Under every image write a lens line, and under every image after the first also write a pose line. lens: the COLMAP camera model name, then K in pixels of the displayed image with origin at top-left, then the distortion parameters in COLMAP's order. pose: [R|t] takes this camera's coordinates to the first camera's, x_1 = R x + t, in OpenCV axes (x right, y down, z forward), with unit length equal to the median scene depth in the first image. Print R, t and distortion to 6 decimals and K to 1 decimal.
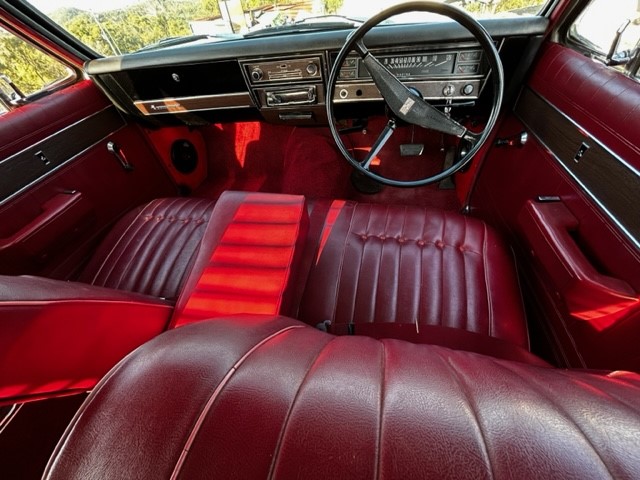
lens RADIAL K [[259.0, 0, 320.0], [0, 259.0, 242.0], [0, 0, 1]] dist [-0.009570, -0.000390]
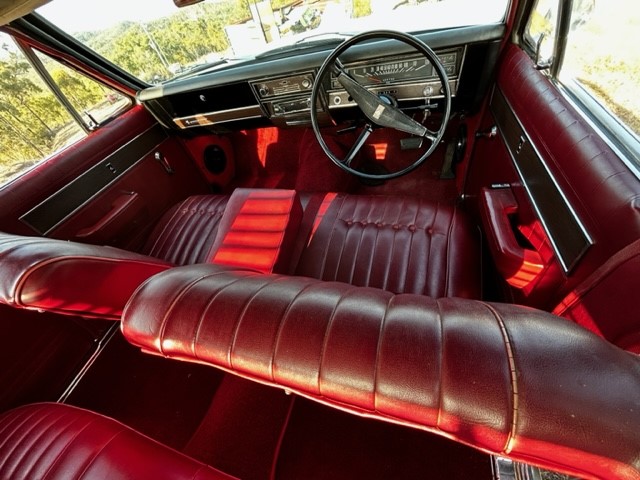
lens RADIAL K [[259.0, 0, 317.0], [0, 259.0, 241.6], [0, 0, 1]] dist [-0.009570, -0.000390]
pose [[0.989723, -0.004915, -0.142912, 0.175295], [0.008720, 0.999624, 0.026005, 0.031013], [0.142731, -0.026984, 0.989394, -0.191133]]
